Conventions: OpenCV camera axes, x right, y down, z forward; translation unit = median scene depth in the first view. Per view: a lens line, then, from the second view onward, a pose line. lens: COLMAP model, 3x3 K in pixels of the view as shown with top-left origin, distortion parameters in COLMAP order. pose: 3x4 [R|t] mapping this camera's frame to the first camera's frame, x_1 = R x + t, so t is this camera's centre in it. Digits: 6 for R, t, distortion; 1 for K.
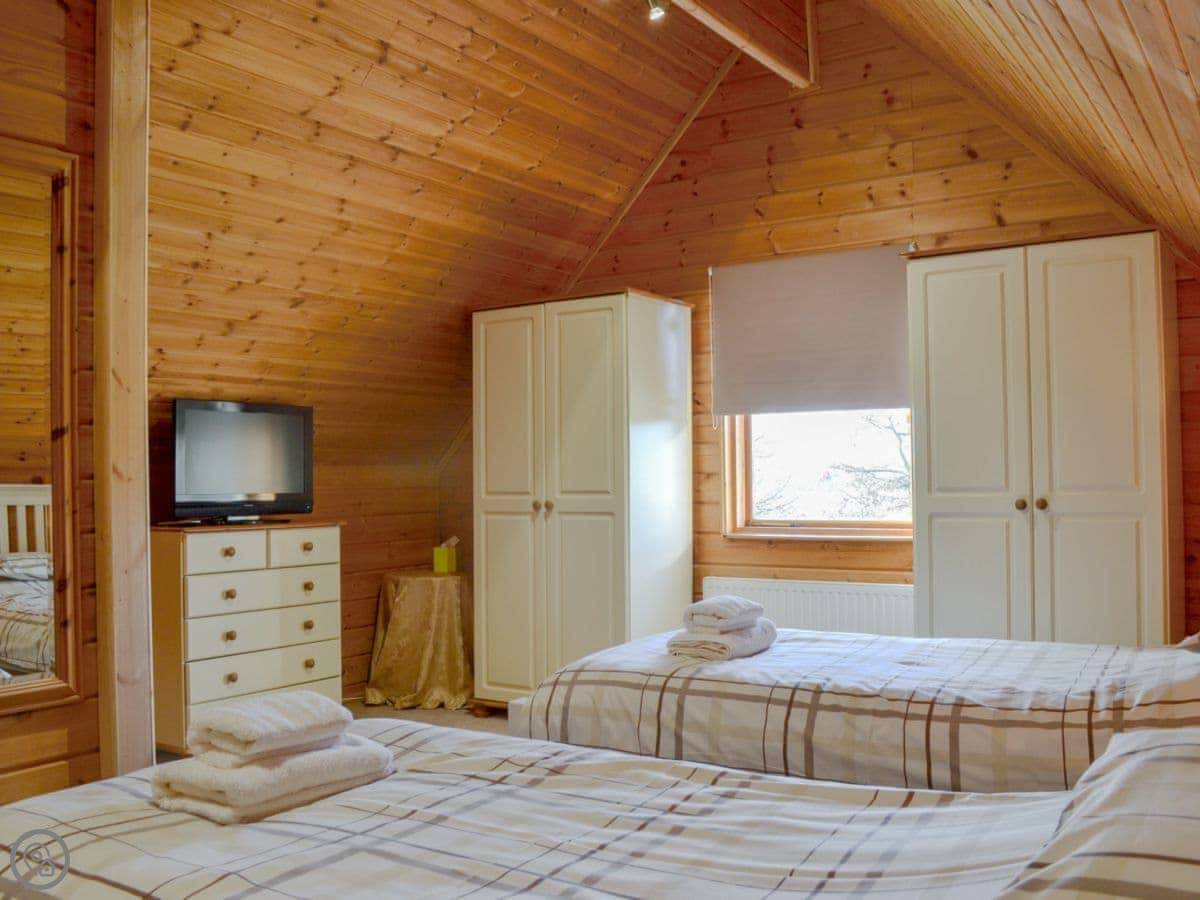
lens RADIAL K [[1117.9, 0, 600.3], [0, 1117.9, 455.2], [0, 0, 1]] dist [-0.076789, 0.009676]
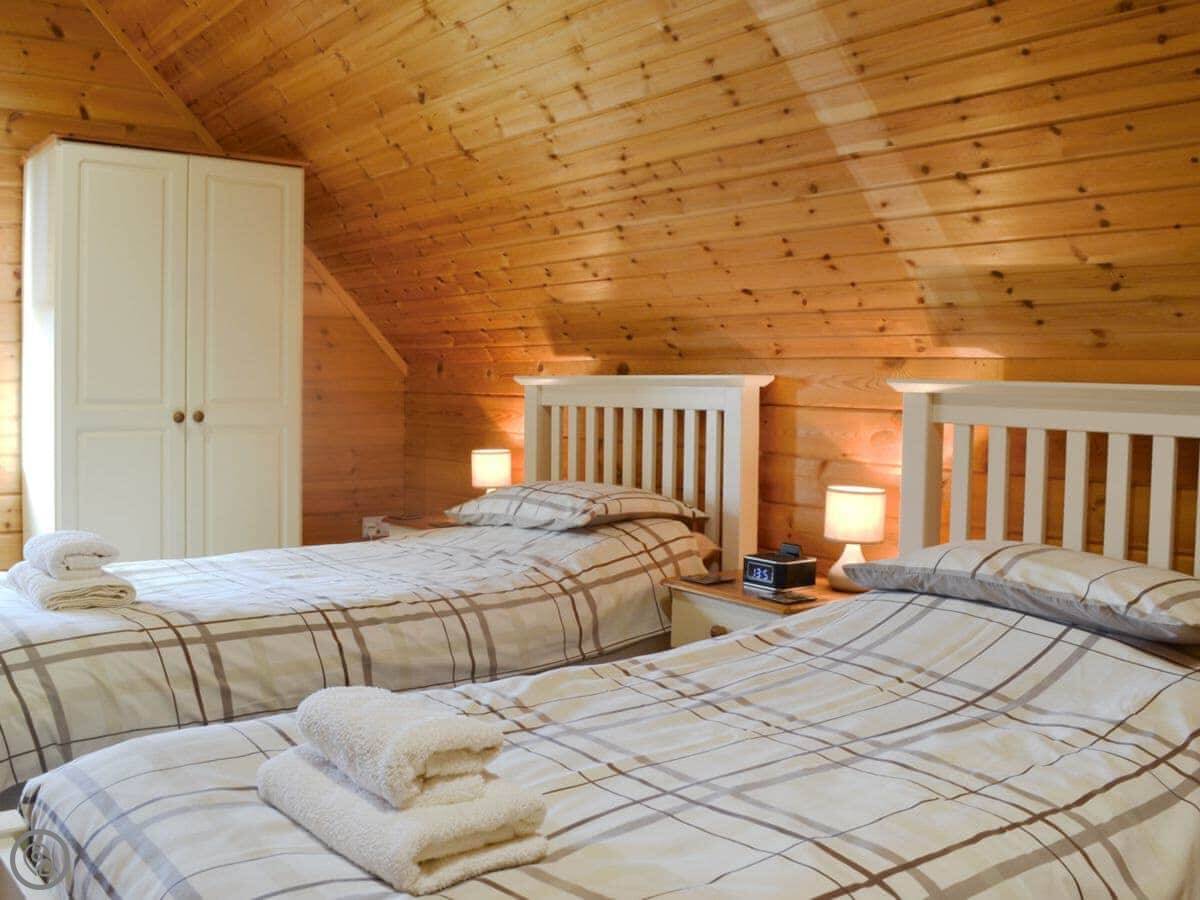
lens RADIAL K [[1140.1, 0, 599.9], [0, 1140.1, 421.5], [0, 0, 1]] dist [-0.081719, -0.000123]
pose [[0.340537, -0.010229, 0.940175, -0.705463], [-0.032862, 0.999200, 0.022774, 0.021690], [-0.939657, -0.038651, 0.339929, 0.501335]]
